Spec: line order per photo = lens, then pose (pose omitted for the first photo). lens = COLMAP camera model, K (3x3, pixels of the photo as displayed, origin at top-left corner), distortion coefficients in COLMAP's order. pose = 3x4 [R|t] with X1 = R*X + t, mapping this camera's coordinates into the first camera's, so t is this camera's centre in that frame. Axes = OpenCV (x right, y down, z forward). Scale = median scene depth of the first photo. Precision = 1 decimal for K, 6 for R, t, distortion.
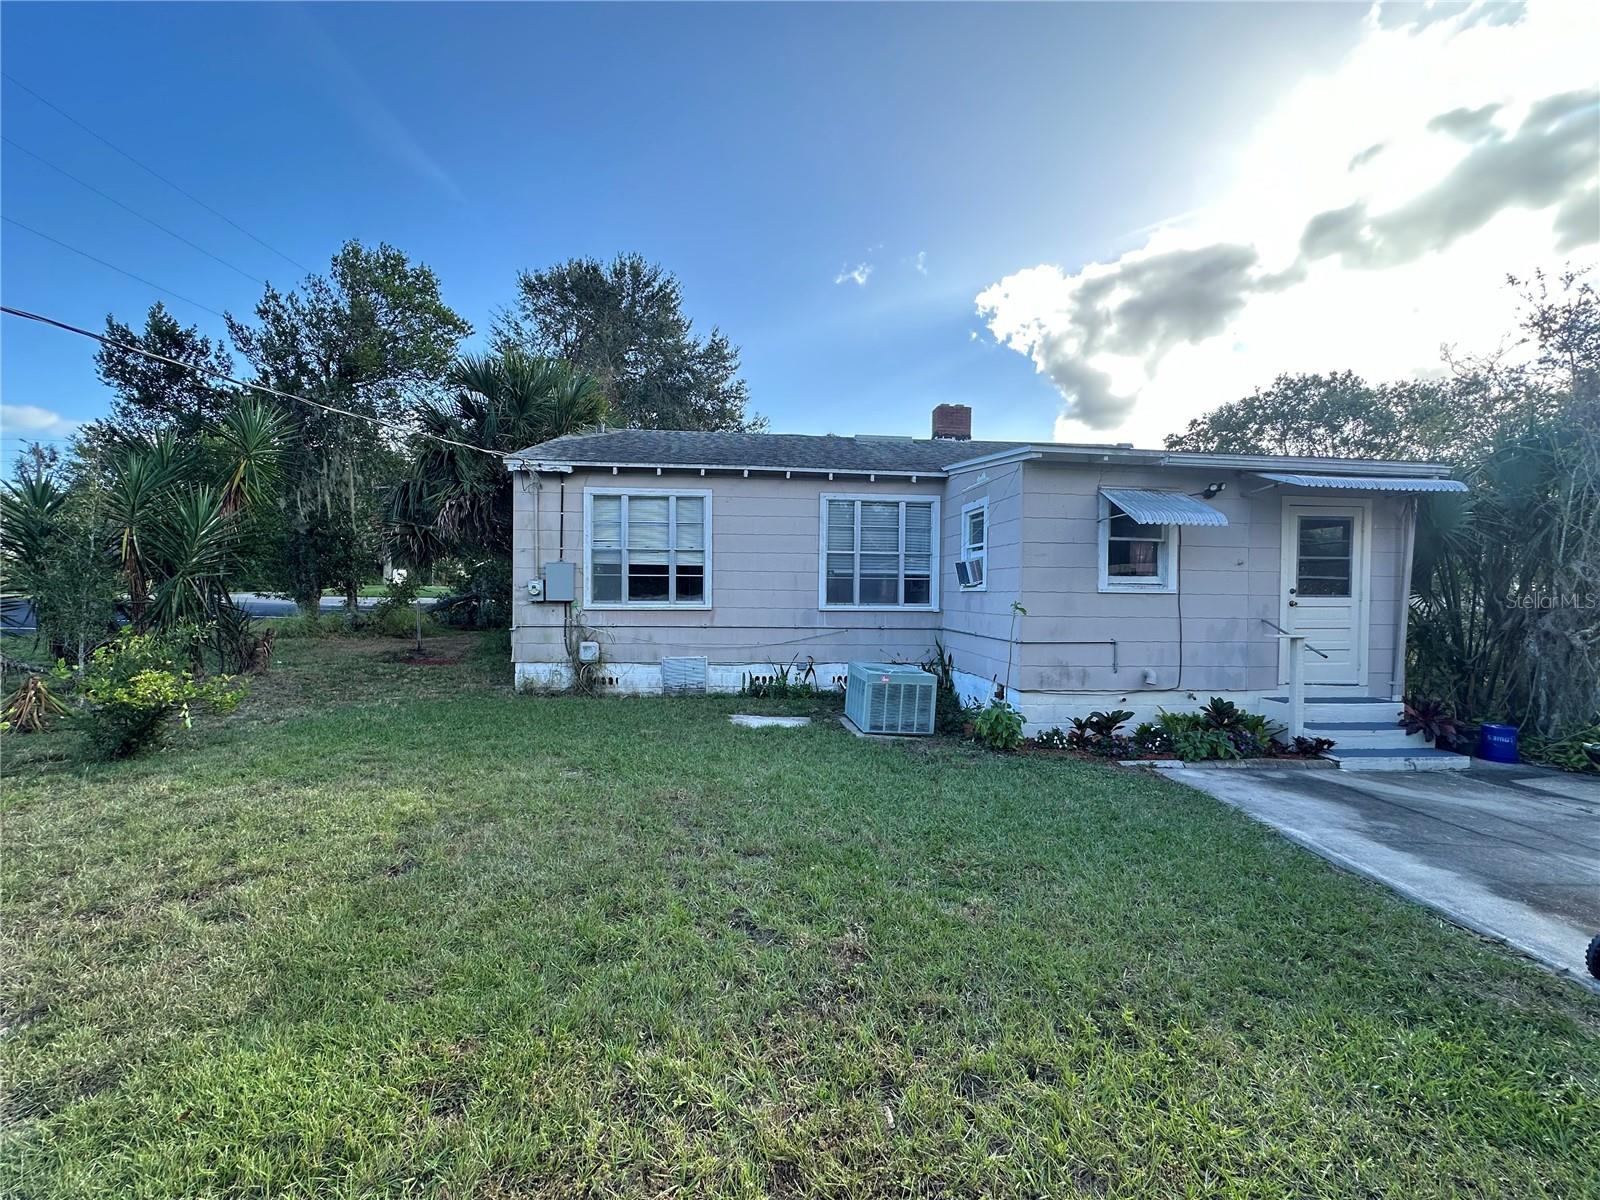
lens RADIAL K [[640.2, 0, 802.5], [0, 640.2, 600.0], [0, 0, 1]] dist [-0.007558, 0.000676]
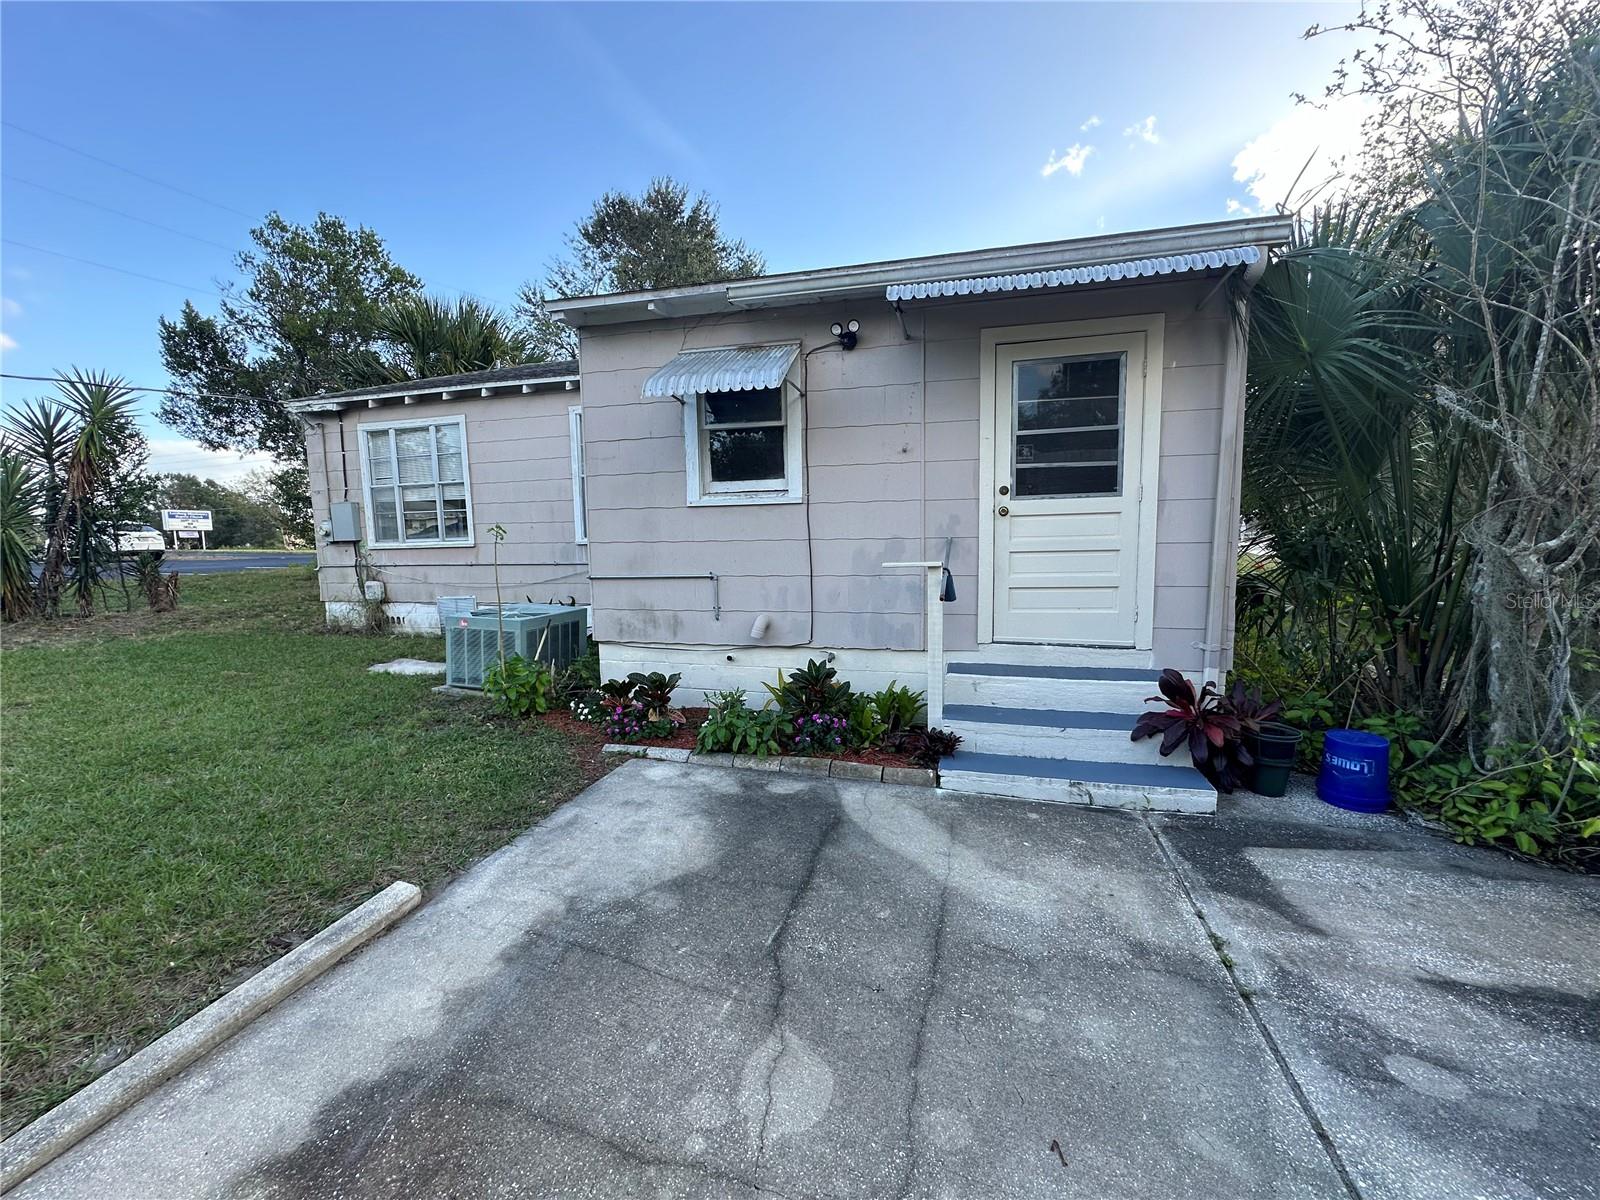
lens RADIAL K [[640.2, 0, 800.3], [0, 640.2, 601.3], [0, 0, 1]] dist [-0.007558, 0.000676]
pose [[0.941015, 0.006577, -0.338301, 0.786560], [0.023660, 0.996085, 0.085178, 0.034162], [0.337537, -0.088158, 0.937175, 0.356364]]
